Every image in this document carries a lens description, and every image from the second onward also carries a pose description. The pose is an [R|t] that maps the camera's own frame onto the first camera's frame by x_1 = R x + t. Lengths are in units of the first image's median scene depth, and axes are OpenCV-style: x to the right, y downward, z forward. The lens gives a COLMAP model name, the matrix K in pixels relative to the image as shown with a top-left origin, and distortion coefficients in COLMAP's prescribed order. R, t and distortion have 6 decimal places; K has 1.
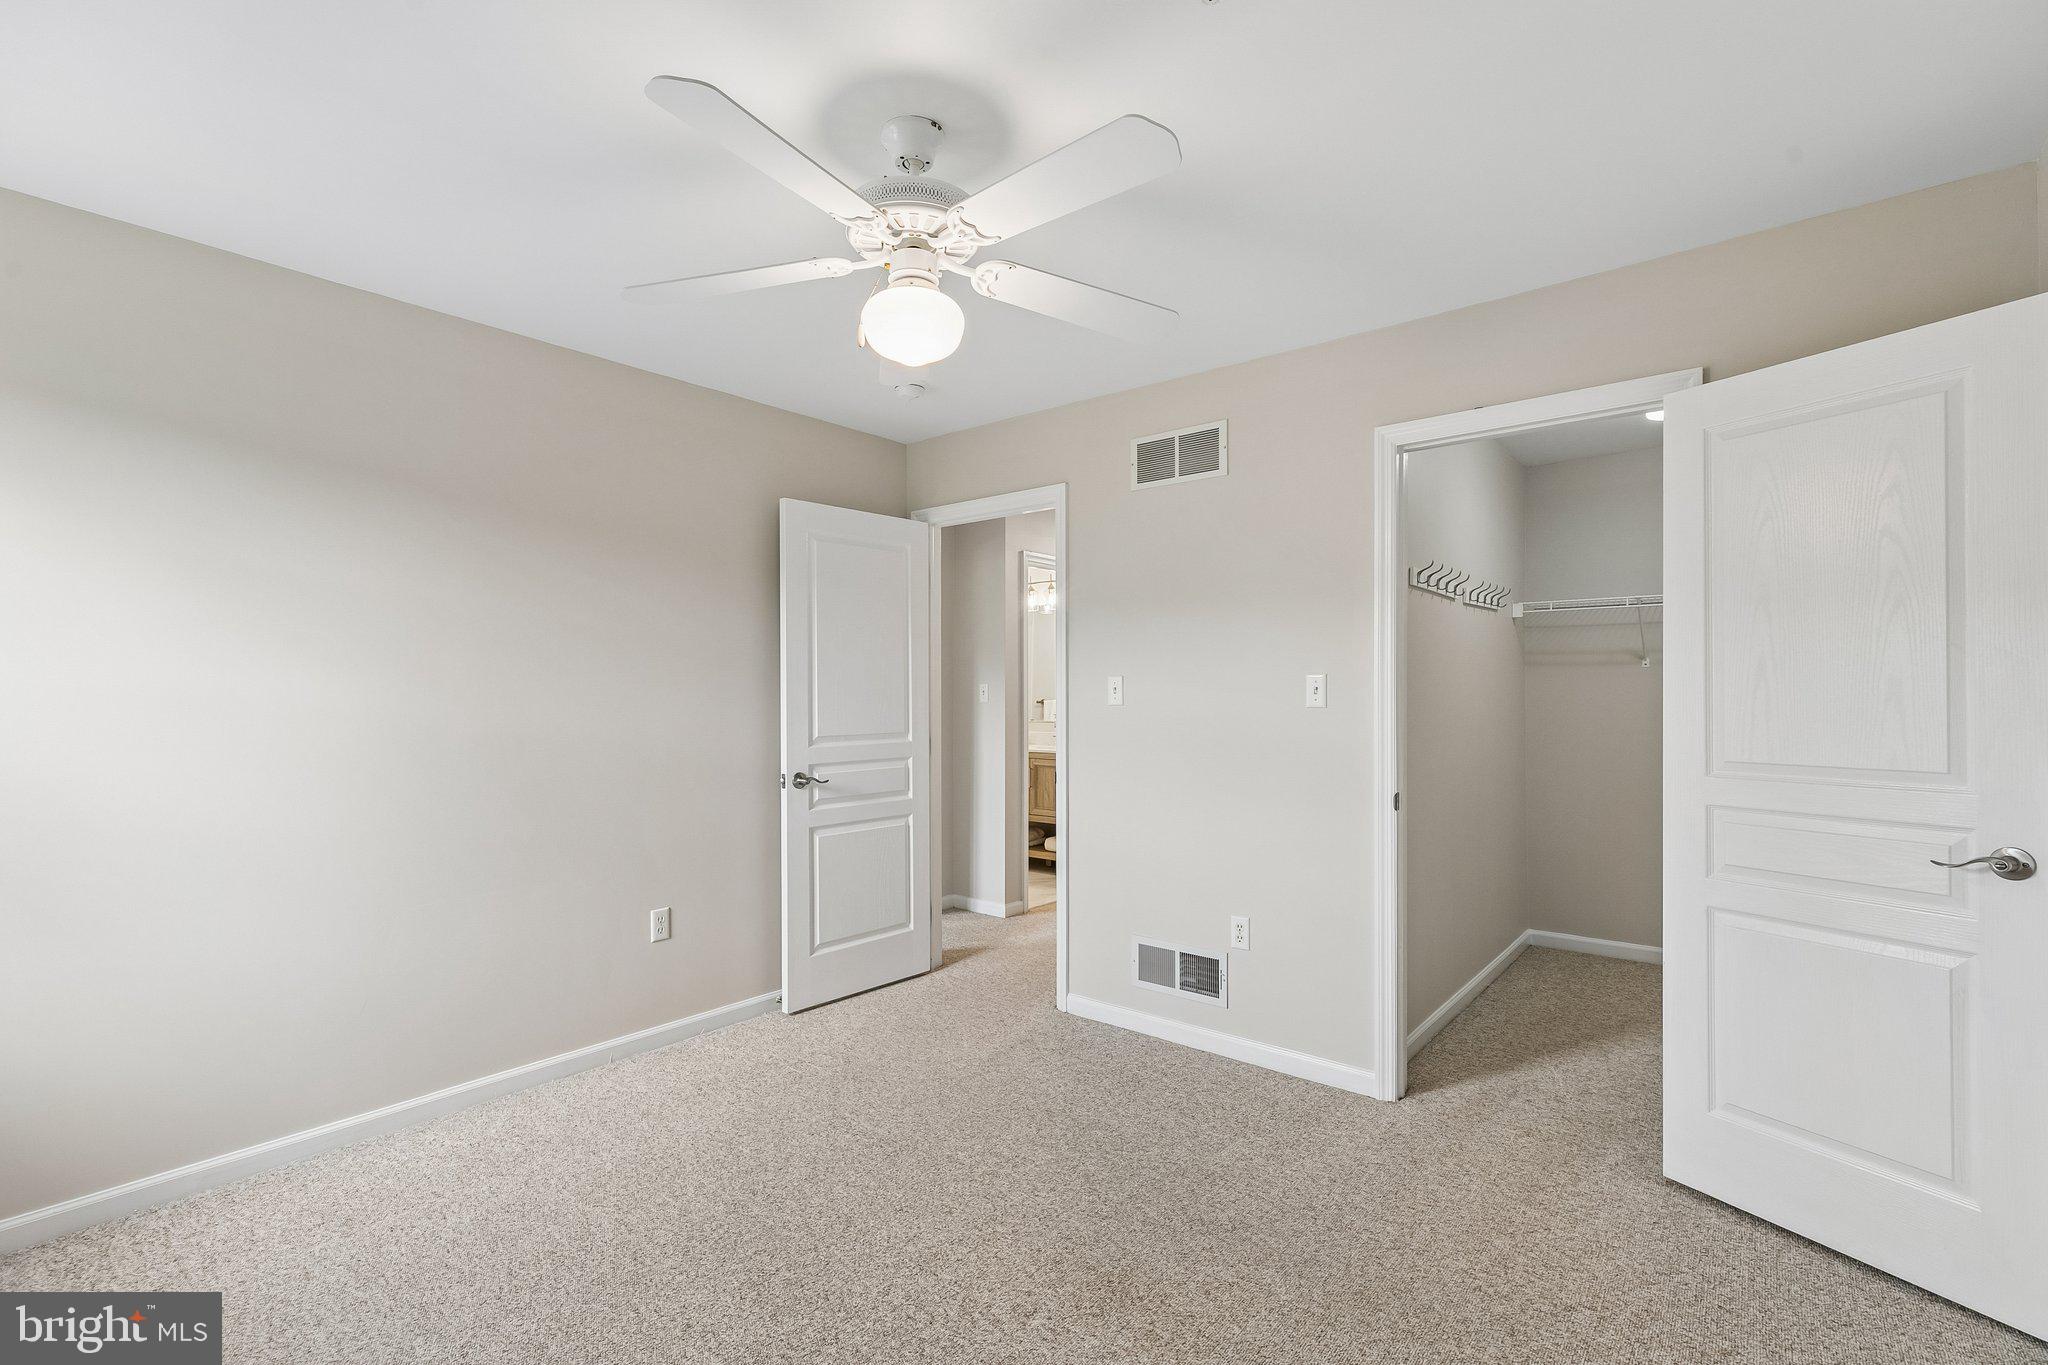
lens RADIAL K [[922.4, 0, 1024.0], [0, 922.4, 682.5], [0, 0, 1]] dist [0.001454, -0.000101]
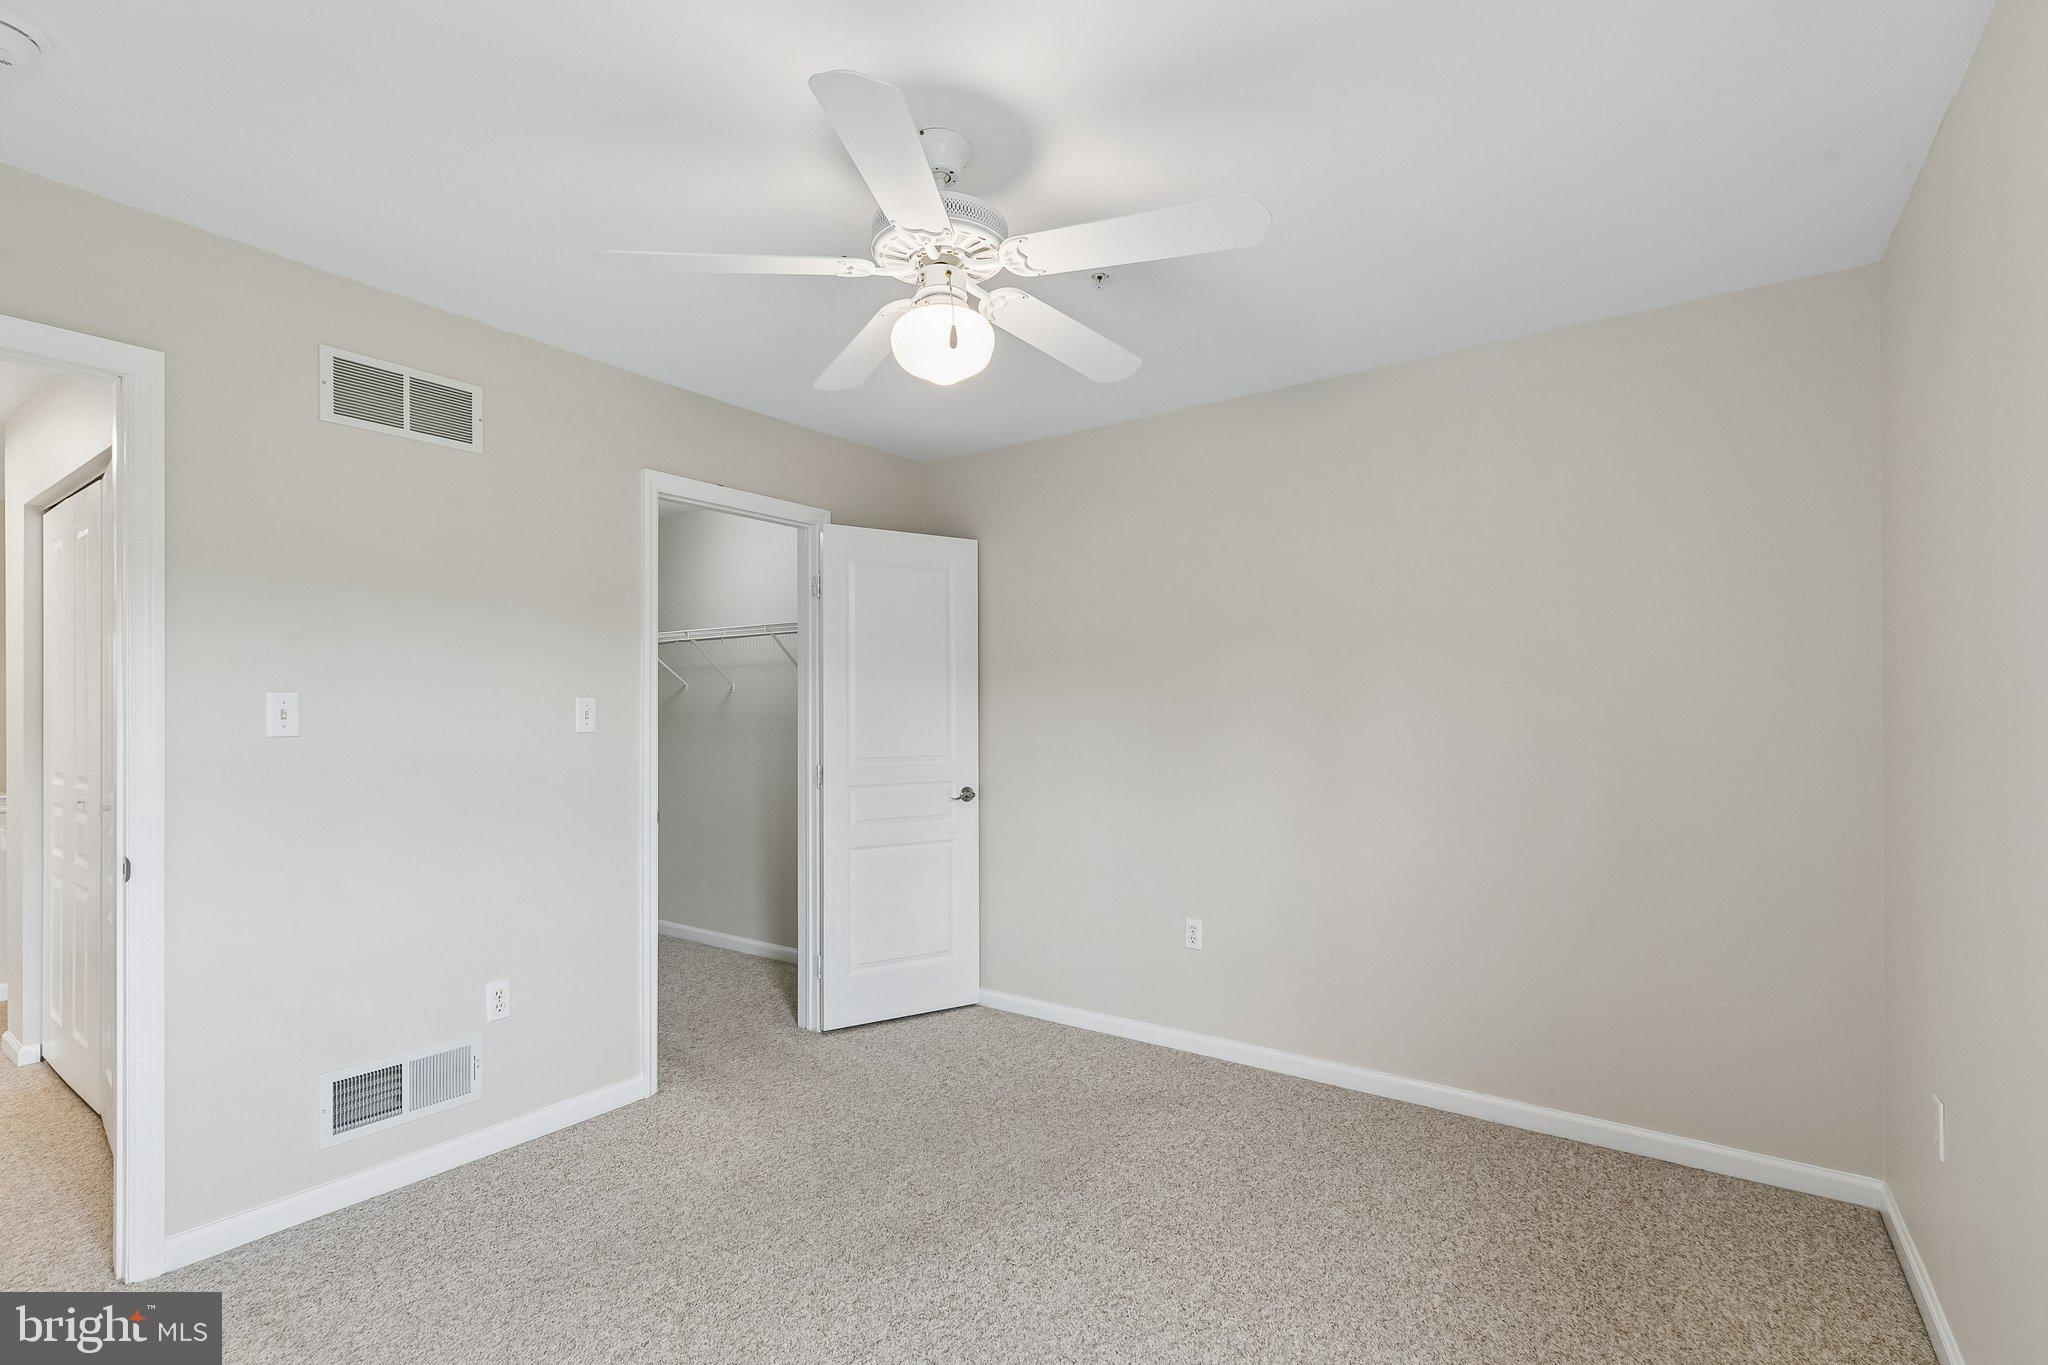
lens RADIAL K [[923.7, 0, 1048.1], [0, 923.7, 708.3], [0, 0, 1]] dist [0.000364, -0.000172]
pose [[-0.082673, 0.008038, 0.996544, -0.690513], [-0.010475, 0.999905, -0.008934, 0.005124], [-0.996522, -0.011177, -0.082581, 0.600529]]
